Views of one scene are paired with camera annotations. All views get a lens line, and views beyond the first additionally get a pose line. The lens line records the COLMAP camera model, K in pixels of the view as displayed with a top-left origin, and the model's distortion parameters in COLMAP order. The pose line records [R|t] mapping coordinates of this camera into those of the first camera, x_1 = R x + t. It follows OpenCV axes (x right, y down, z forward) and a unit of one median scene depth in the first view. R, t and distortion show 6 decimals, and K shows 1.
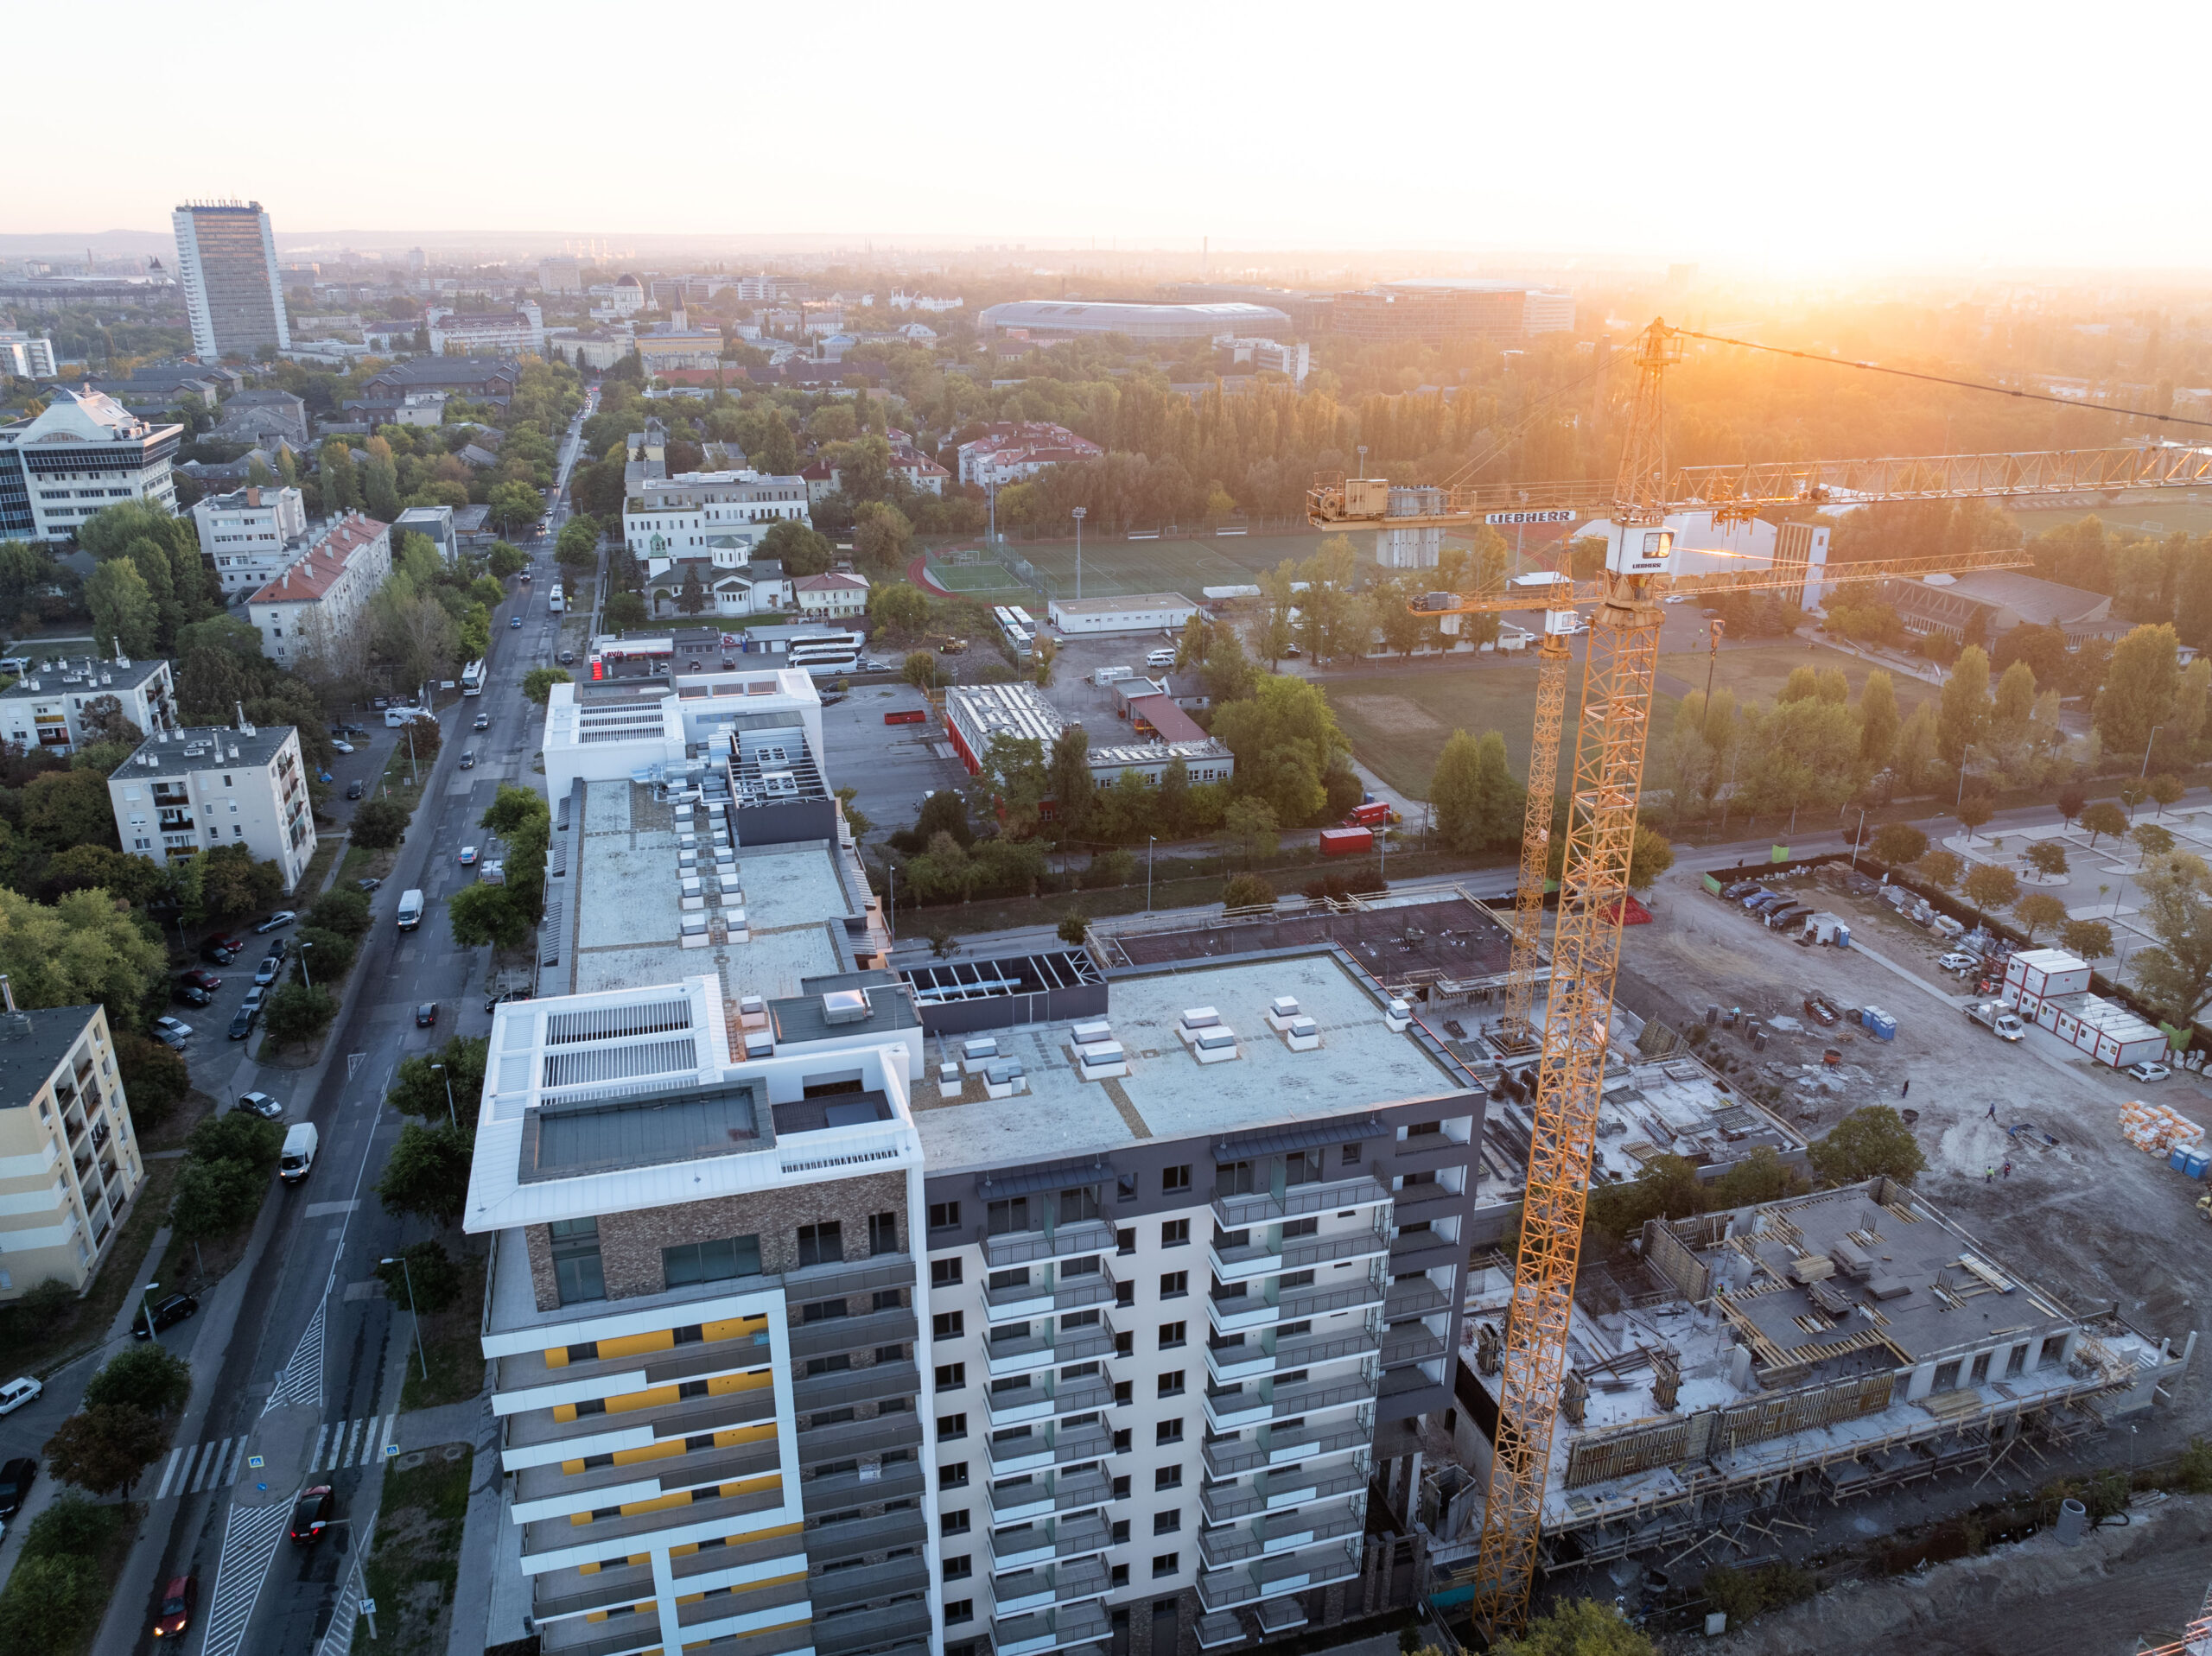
lens RADIAL K [[1553.3, 0, 1105.4], [0, 1553.3, 825.9], [0, 0, 1]] dist [-0.045657, 0.014128]
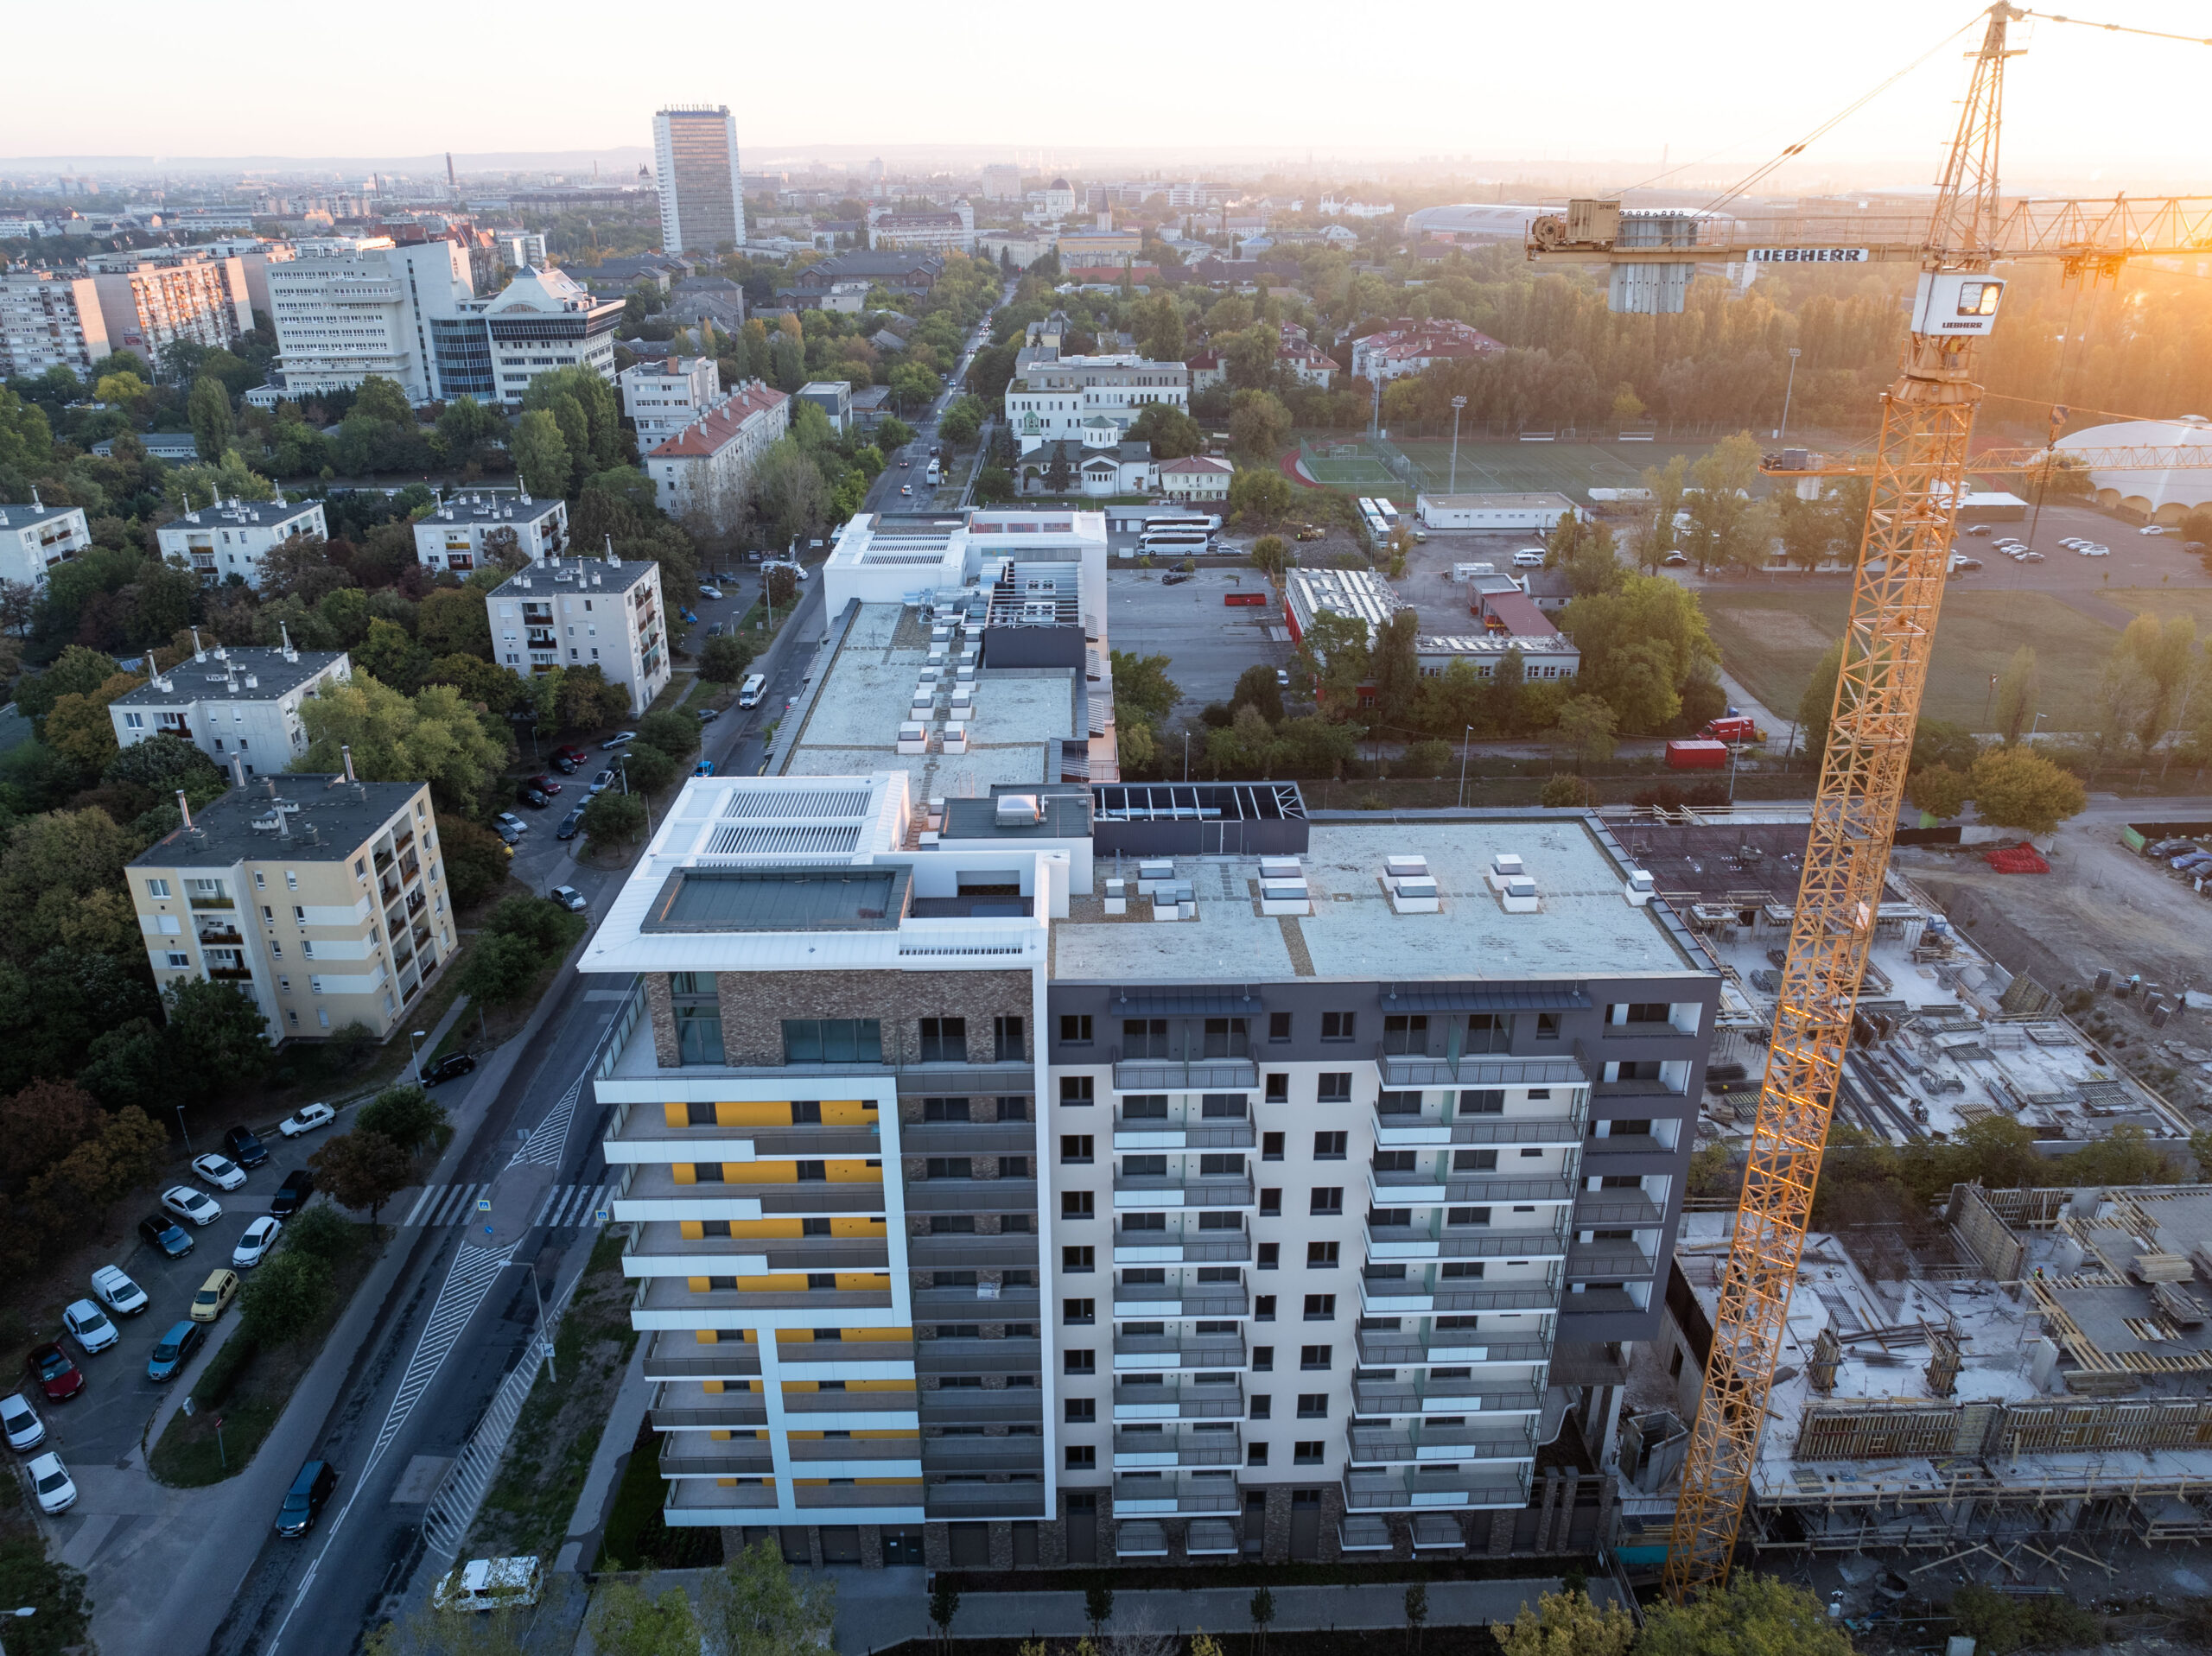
lens RADIAL K [[1552.2, 0, 1106.6], [0, 1552.2, 825.7], [0, 0, 1]] dist [-0.045005, 0.012265]
pose [[0.965044, 0.094727, -0.244372, 0.059681], [-0.082668, 0.994819, 0.059167, 0.033533], [0.248710, -0.036897, 0.967875, 0.049030]]
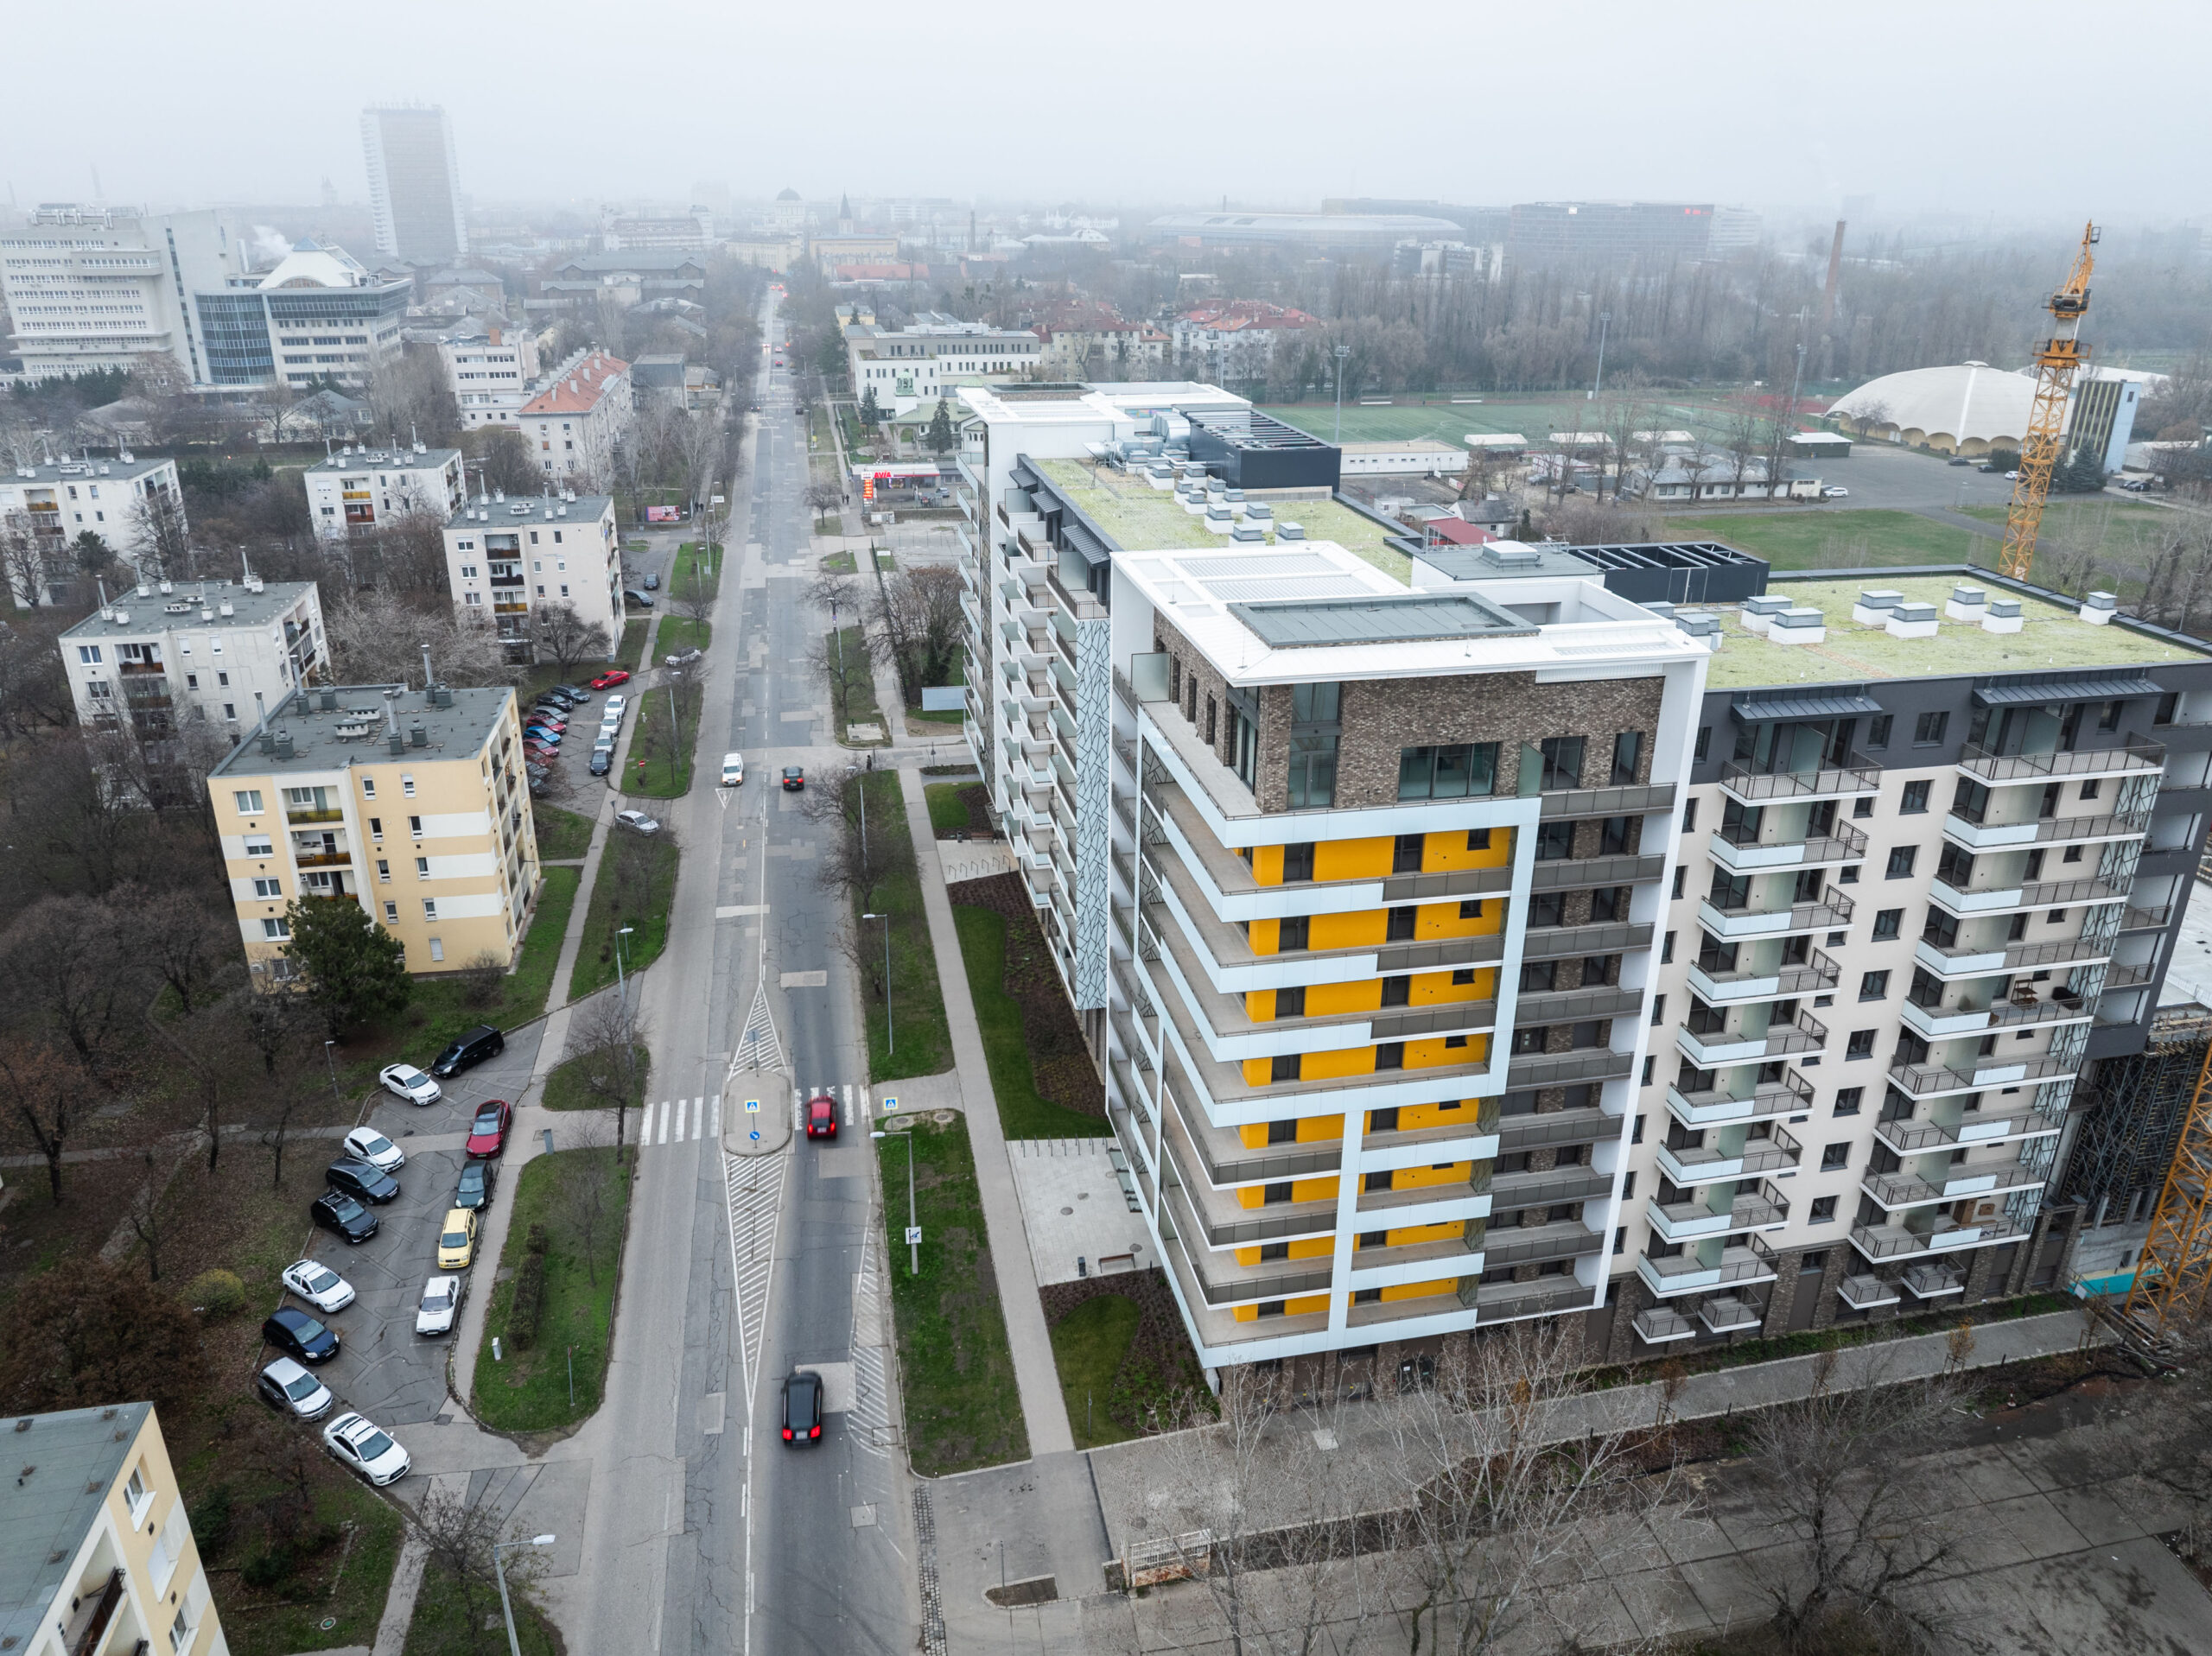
lens RADIAL K [[1554.8, 0, 1106.0], [0, 1554.8, 828.0], [0, 0, 1]] dist [-0.052344, 0.024973]
pose [[0.997084, 0.029024, -0.070583, -0.170337], [-0.026739, 0.999094, 0.033113, 0.128074], [0.071480, -0.031129, 0.996956, 0.046965]]
